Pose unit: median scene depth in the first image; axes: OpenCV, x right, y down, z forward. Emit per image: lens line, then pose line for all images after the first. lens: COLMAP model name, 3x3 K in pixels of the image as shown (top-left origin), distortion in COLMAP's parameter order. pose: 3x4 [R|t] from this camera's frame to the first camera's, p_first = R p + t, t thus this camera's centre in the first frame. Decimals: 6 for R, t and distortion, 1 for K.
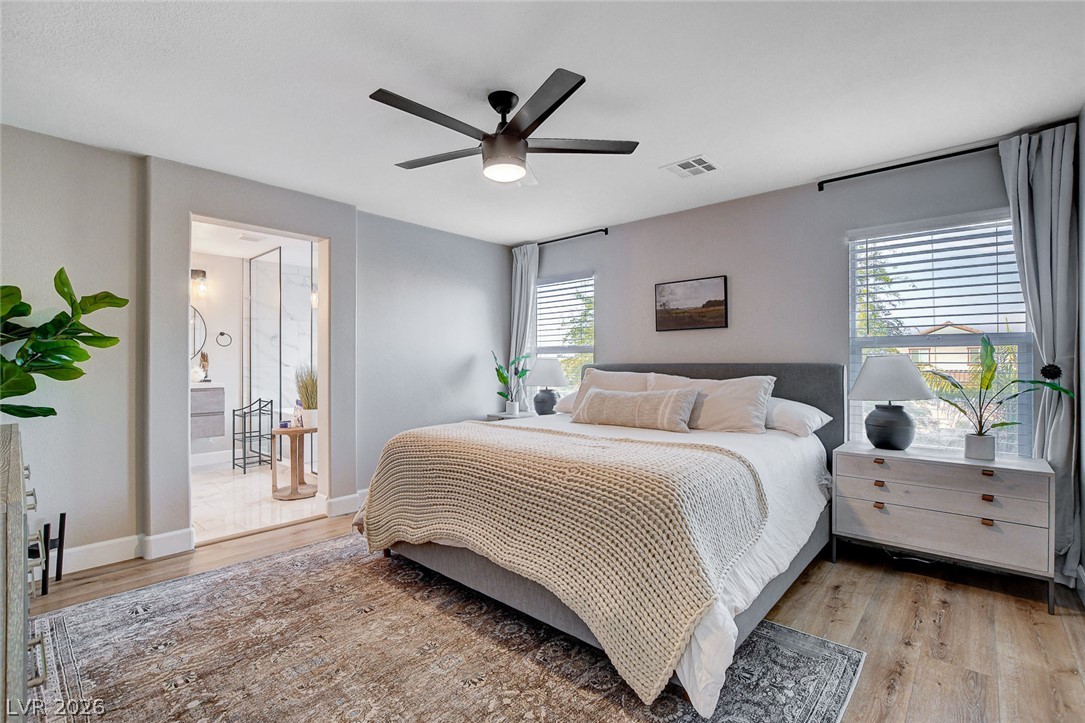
lens RADIAL K [[489.2, 0, 545.0], [0, 489.2, 359.5], [0, 0, 1]] dist [-0.024646, -0.000648]
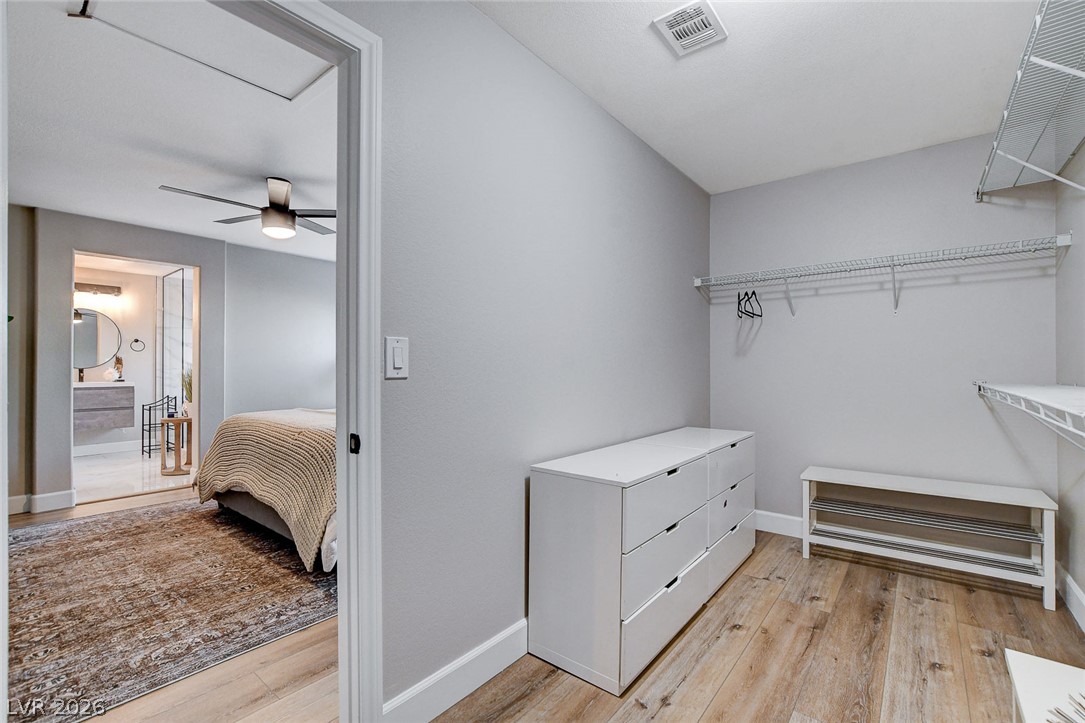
lens RADIAL K [[475.3, 0, 543.8], [0, 475.3, 363.0], [0, 0, 1]] dist [-0.024430, 0.005322]
pose [[0.998830, 0.002954, 0.048275, 0.390681], [-0.002656, 0.999977, -0.006223, 0.008190], [-0.048292, 0.006088, 0.998815, -0.264661]]
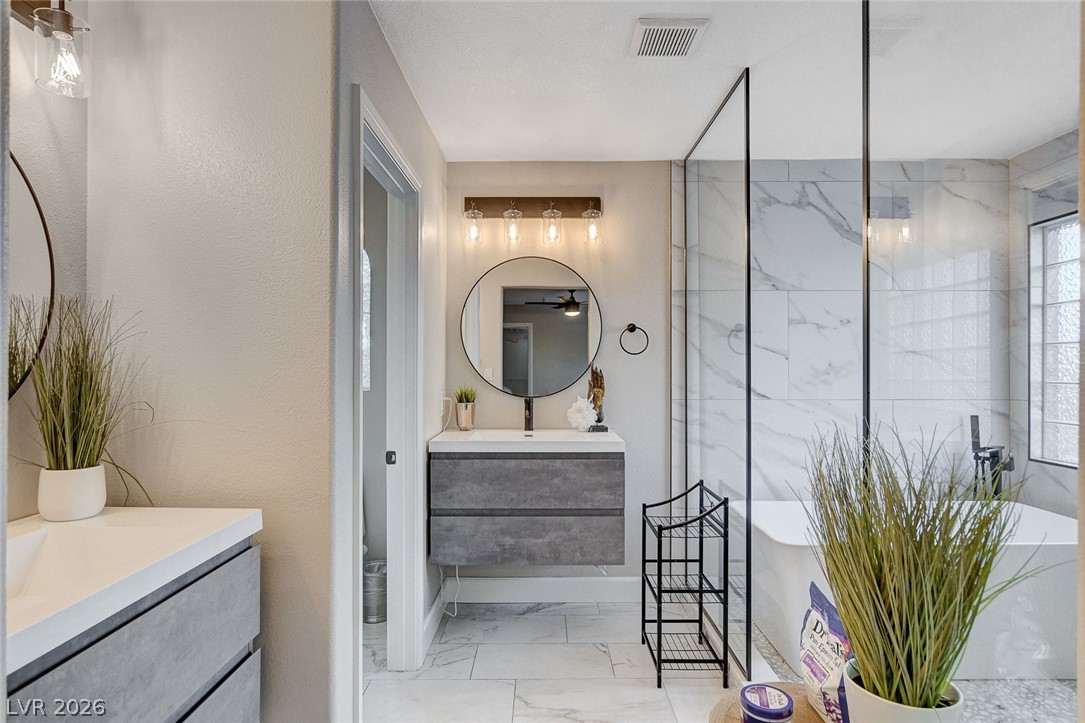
lens RADIAL K [[566.2, 0, 544.5], [0, 566.2, 364.9], [0, 0, 1]] dist [0.000639, 0.000022]
pose [[0.659815, -0.000390, -0.751428, -0.461057], [0.000167, 1.000000, -0.000372, -0.025710], [0.751428, 0.000120, 0.659815, 0.853873]]
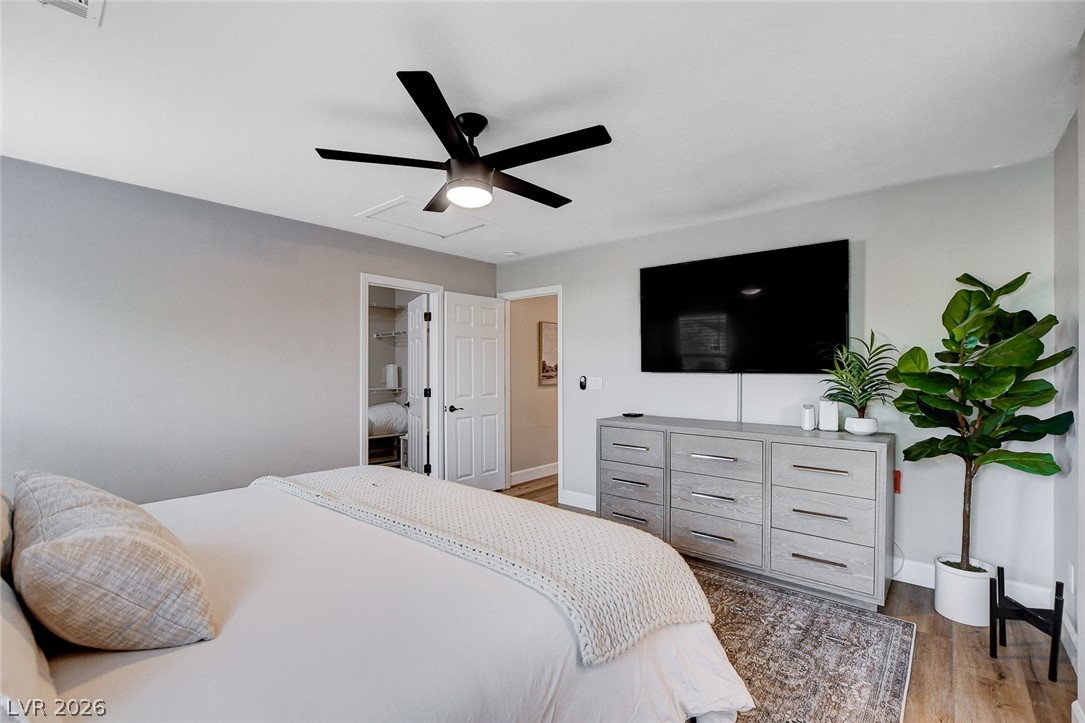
lens RADIAL K [[475.3, 0, 543.8], [0, 475.3, 363.0], [0, 0, 1]] dist [-0.024430, 0.005322]
pose [[-0.999731, 0.002625, -0.023040, -0.127730], [0.003118, 0.999767, -0.021375, -0.022380], [0.022978, -0.021442, -0.999506, 1.189907]]
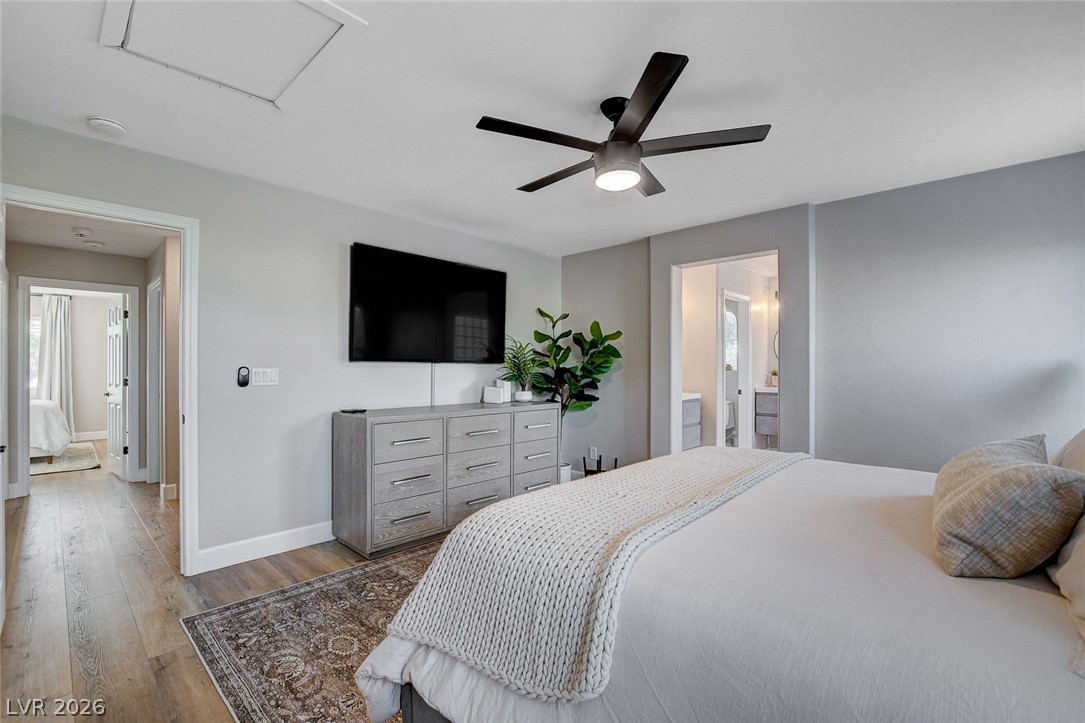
lens RADIAL K [[475.3, 0, 543.8], [0, 475.3, 363.0], [0, 0, 1]] dist [-0.024430, 0.005322]
pose [[-0.029957, -0.000316, -0.999551, 0.525939], [0.006012, 0.999982, -0.000497, -0.018746], [0.999533, -0.006024, -0.029954, 0.546883]]
